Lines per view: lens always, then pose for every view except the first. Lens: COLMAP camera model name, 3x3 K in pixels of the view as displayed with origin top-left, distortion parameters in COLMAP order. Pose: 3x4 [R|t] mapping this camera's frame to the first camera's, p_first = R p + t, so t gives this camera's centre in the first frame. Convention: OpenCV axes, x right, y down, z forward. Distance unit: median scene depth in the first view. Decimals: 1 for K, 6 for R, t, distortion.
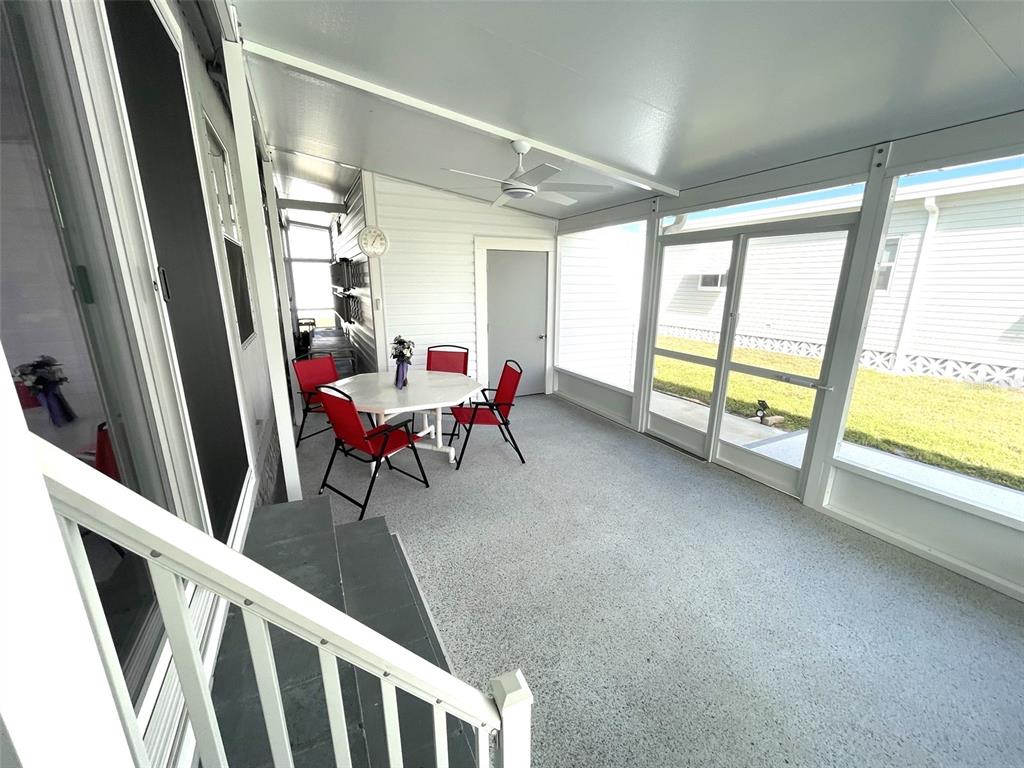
lens RADIAL K [[410.8, 0, 516.0], [0, 410.8, 392.2], [0, 0, 1]] dist [-0.002200, -0.000260]
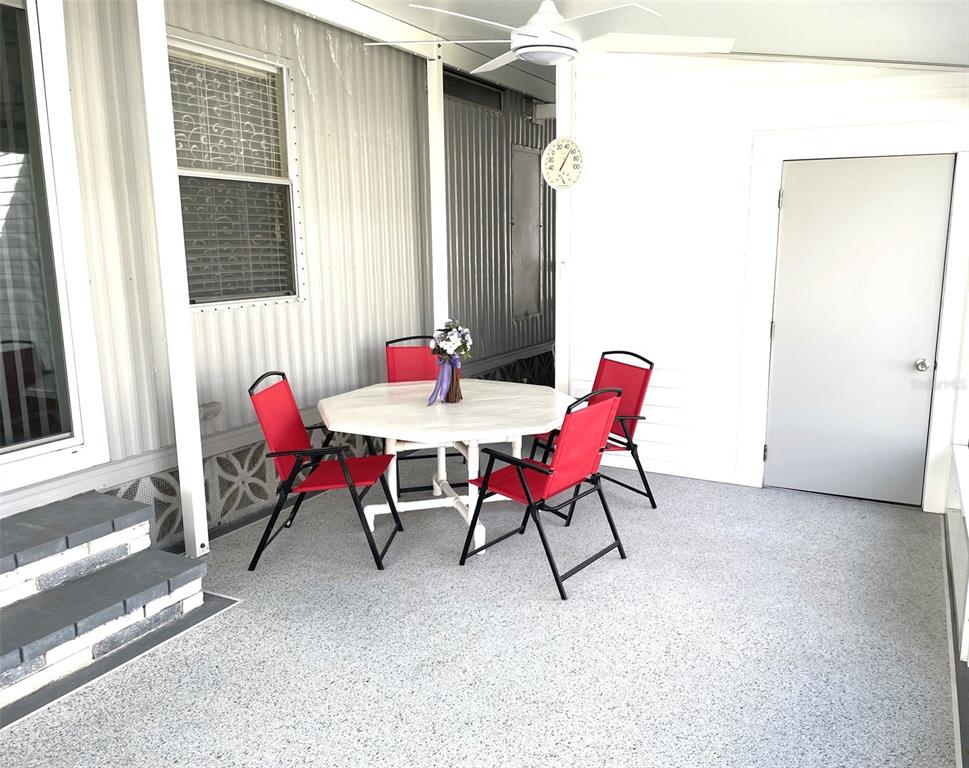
lens RADIAL K [[802.4, 0, 545.9], [0, 802.4, 396.4], [0, 0, 1]] dist [0.009630, -0.032006]
pose [[0.624409, 0.152778, -0.766010, 0.787964], [-0.201561, 0.978987, 0.030955, -0.098401], [0.754643, 0.135069, 0.642083, 0.400561]]
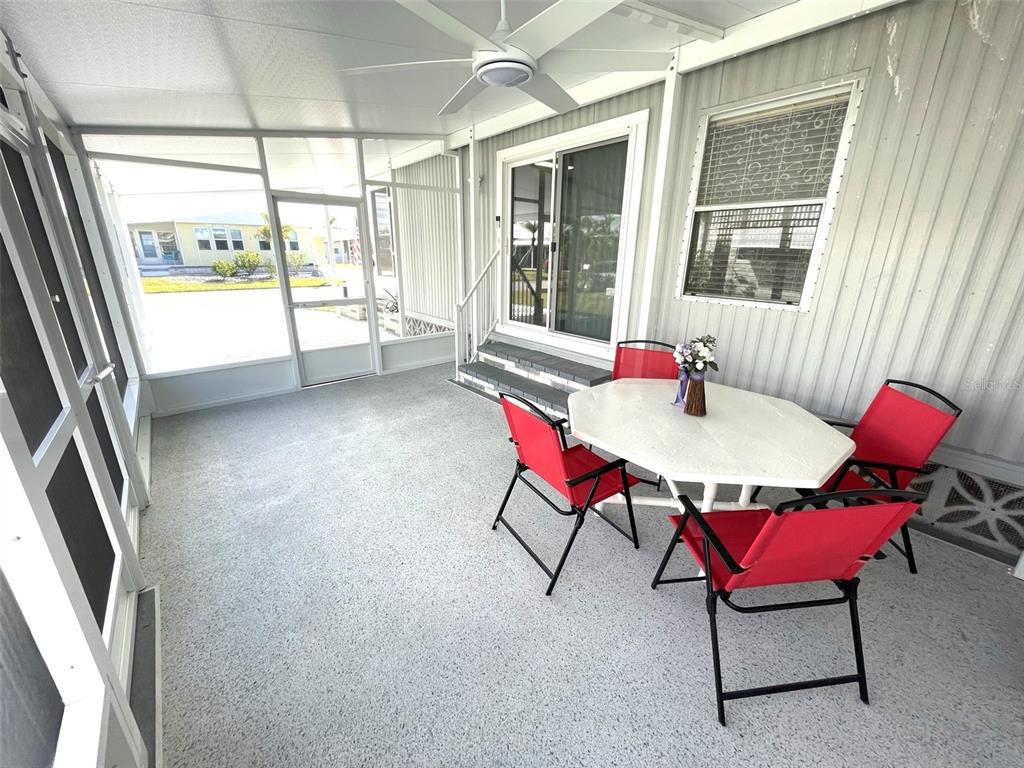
lens RADIAL K [[410.8, 0, 507.4], [0, 410.8, 383.1], [0, 0, 1]] dist [-0.002200, -0.000260]
pose [[-0.977832, 0.053775, -0.202368, 0.133884], [-0.064942, 0.840918, 0.537252, -0.418972], [0.199066, 0.538484, -0.818784, 1.609737]]
